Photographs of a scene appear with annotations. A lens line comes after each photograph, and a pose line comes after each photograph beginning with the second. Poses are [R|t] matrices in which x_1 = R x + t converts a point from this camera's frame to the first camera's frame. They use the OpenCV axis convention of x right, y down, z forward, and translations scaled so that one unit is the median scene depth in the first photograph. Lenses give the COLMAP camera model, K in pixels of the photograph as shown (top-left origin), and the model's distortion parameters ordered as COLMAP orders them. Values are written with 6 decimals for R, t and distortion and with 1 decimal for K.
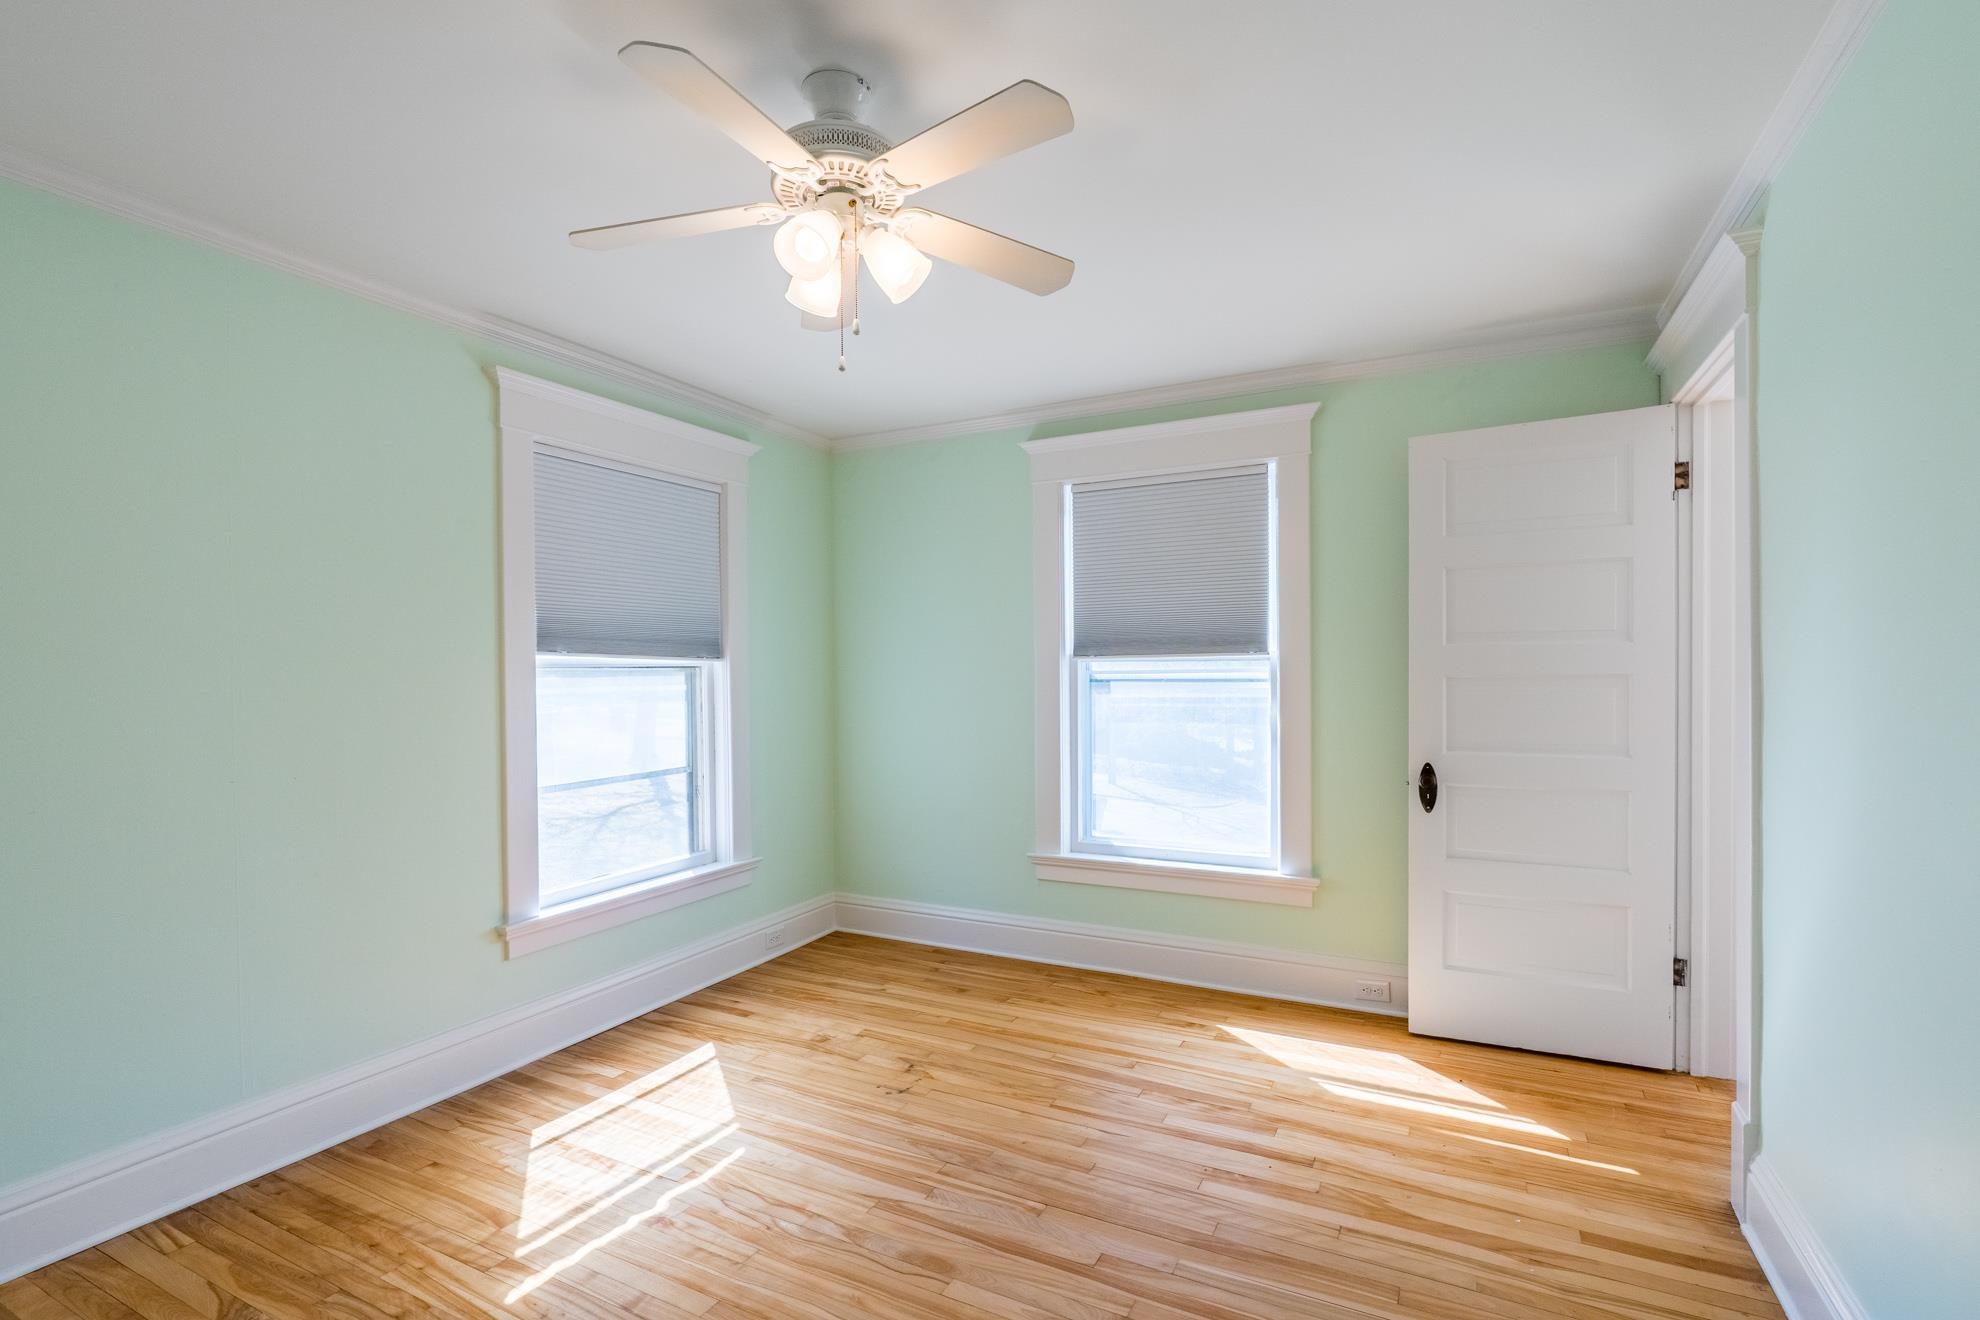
lens RADIAL K [[909.3, 0, 984.9], [0, 909.3, 667.3], [0, 0, 1]] dist [-0.005624, 0.001737]
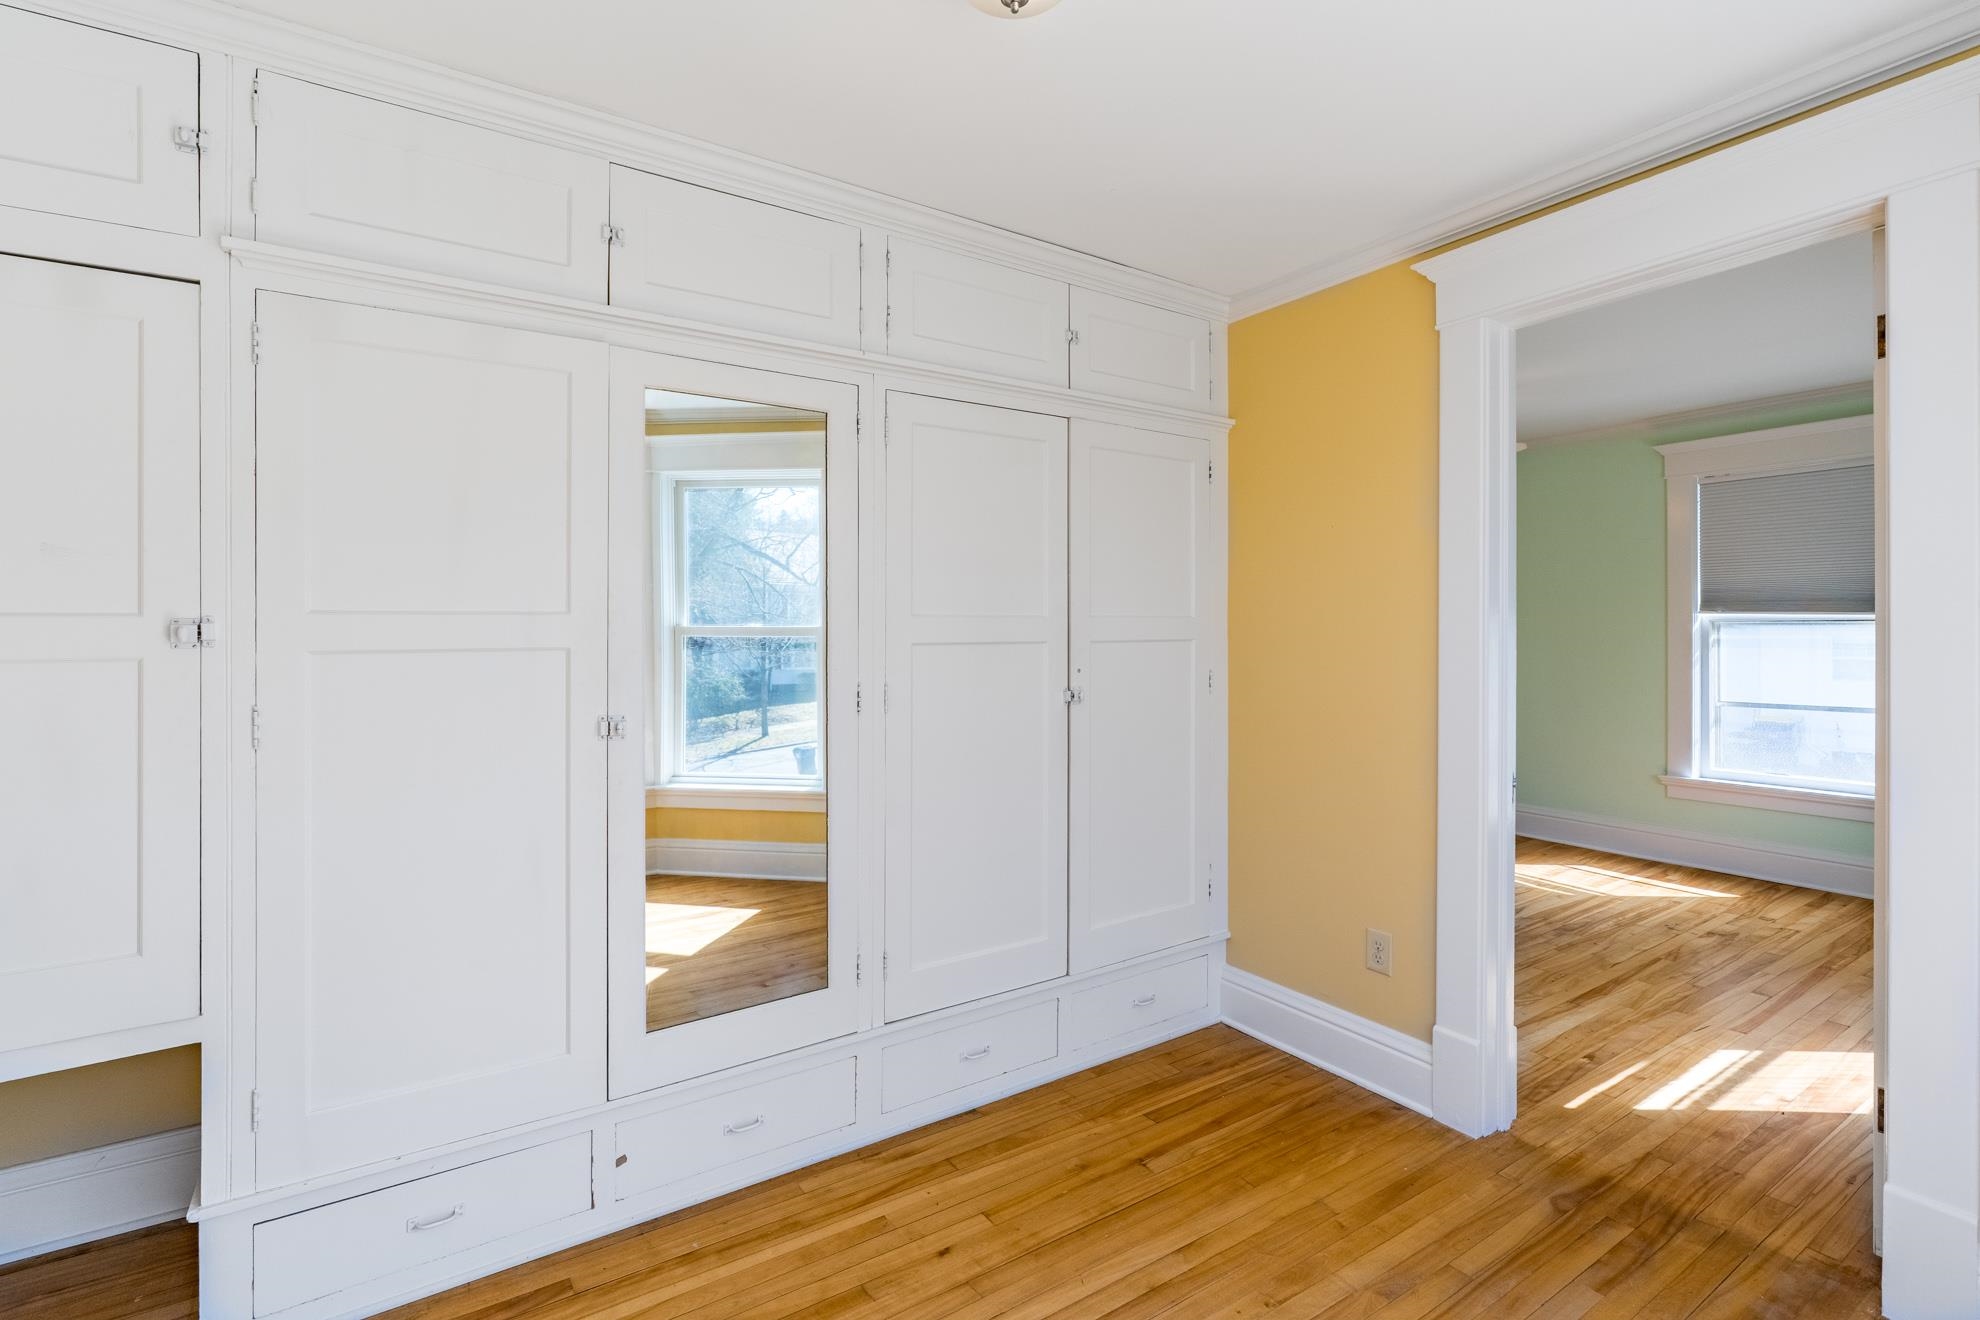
lens RADIAL K [[909.3, 0, 1008.5], [0, 909.3, 625.6], [0, 0, 1]] dist [-0.005624, 0.001737]
pose [[-0.472225, 0.006321, -0.881455, 1.620622], [0.006411, 0.999972, 0.003736, -0.007434], [0.881455, -0.003887, -0.472253, 0.769103]]
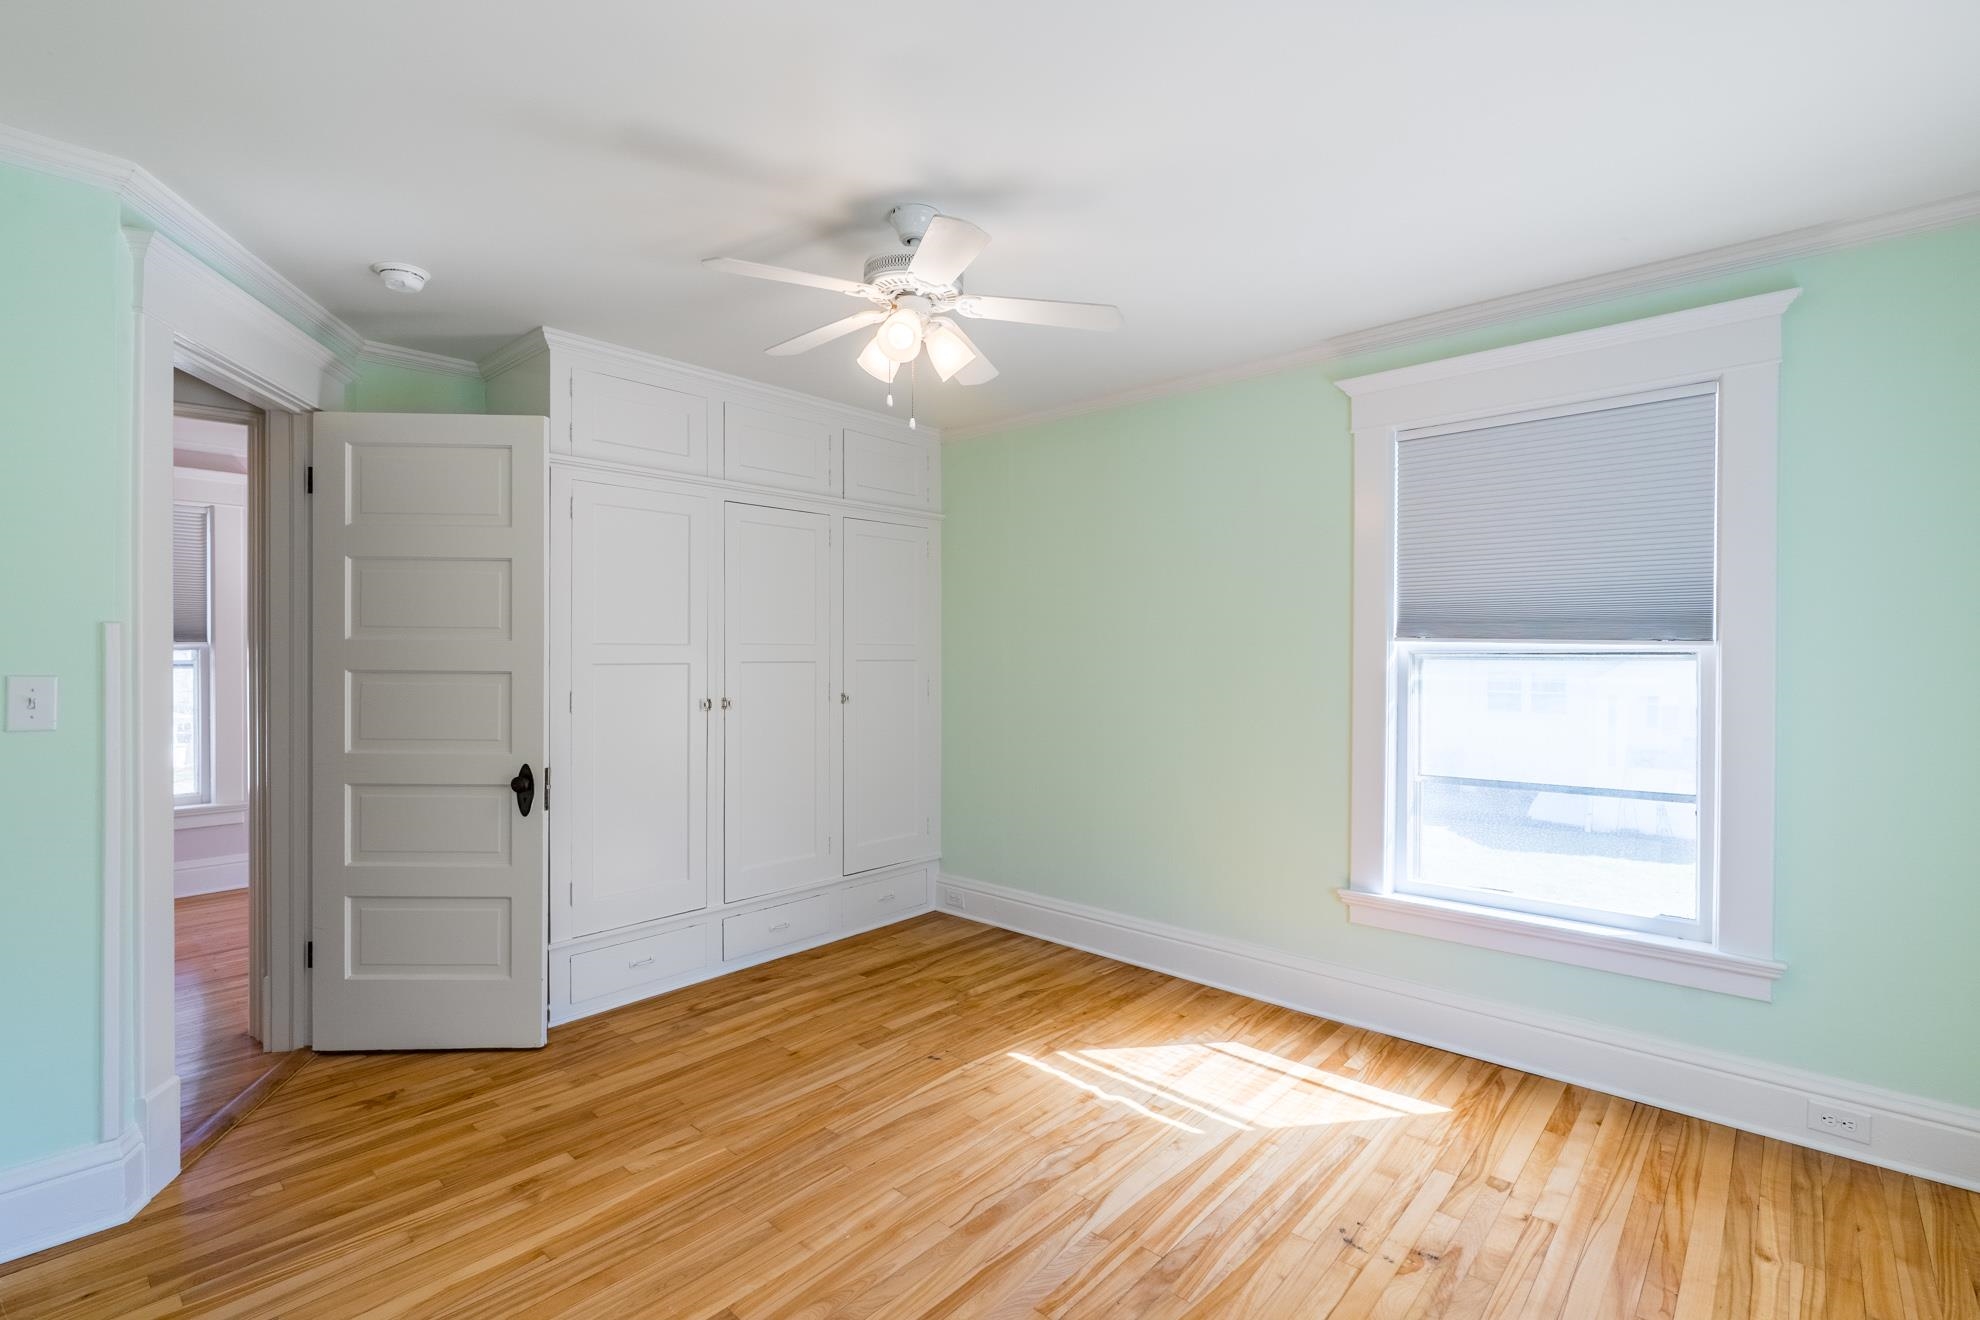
lens RADIAL K [[909.3, 0, 983.3], [0, 909.3, 662.8], [0, 0, 1]] dist [-0.005624, 0.001737]
pose [[-0.250778, 0.013467, -0.967951, 0.679106], [-0.001419, 0.999897, 0.014279, -0.004506], [0.968044, 0.004955, -0.250733, 0.903346]]
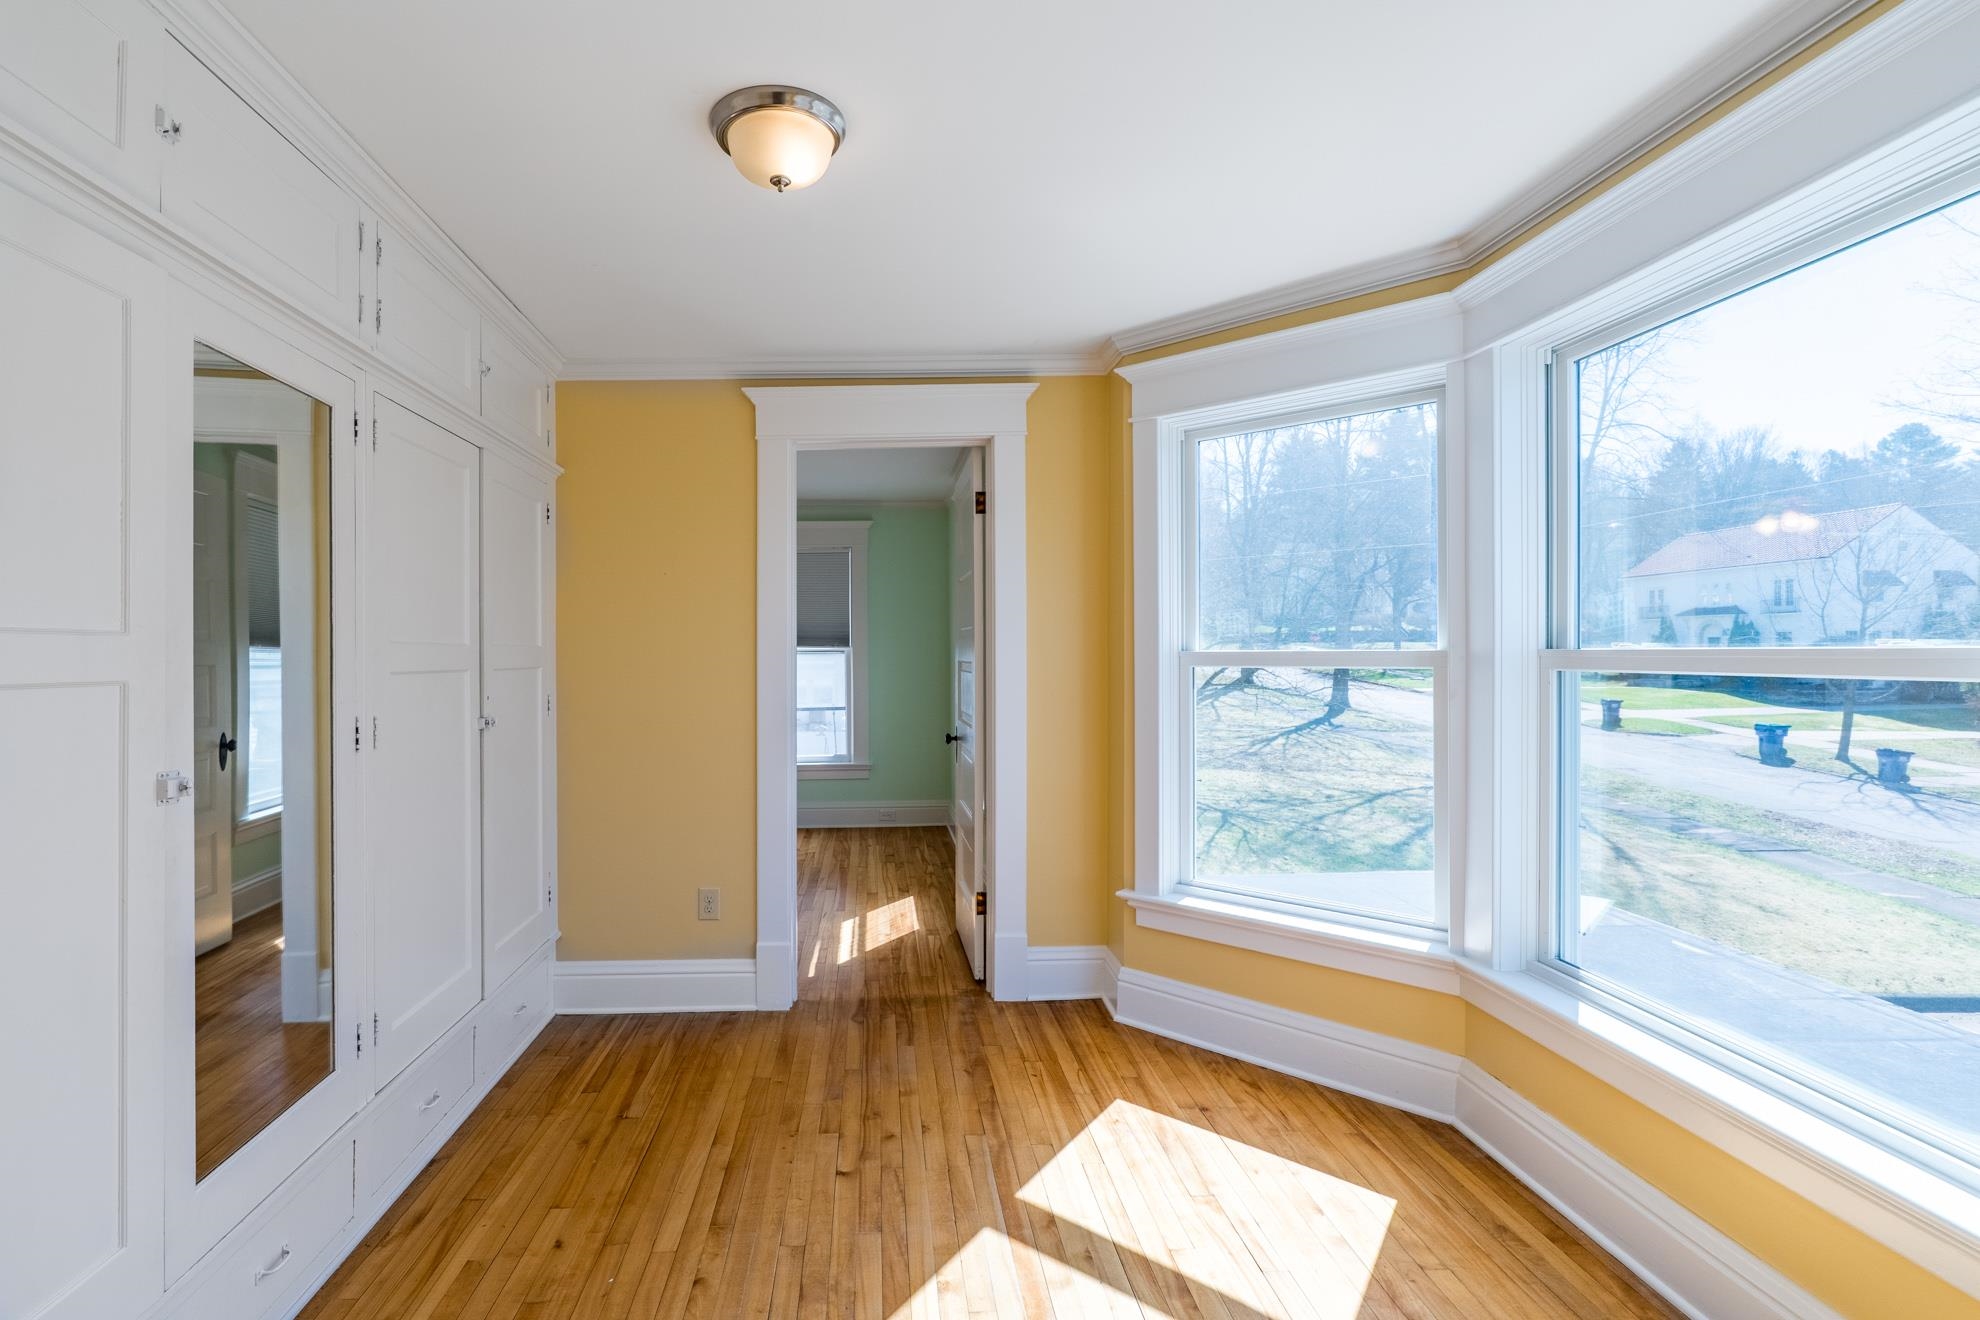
lens RADIAL K [[909.3, 0, 894.6], [0, 909.3, 661.1], [0, 0, 1]] dist [-0.005624, 0.001737]
pose [[0.486518, 0.009502, -0.873619, 1.795494], [0.003140, 0.999915, 0.012624, -0.006312], [0.873665, -0.008885, 0.486447, 0.304668]]
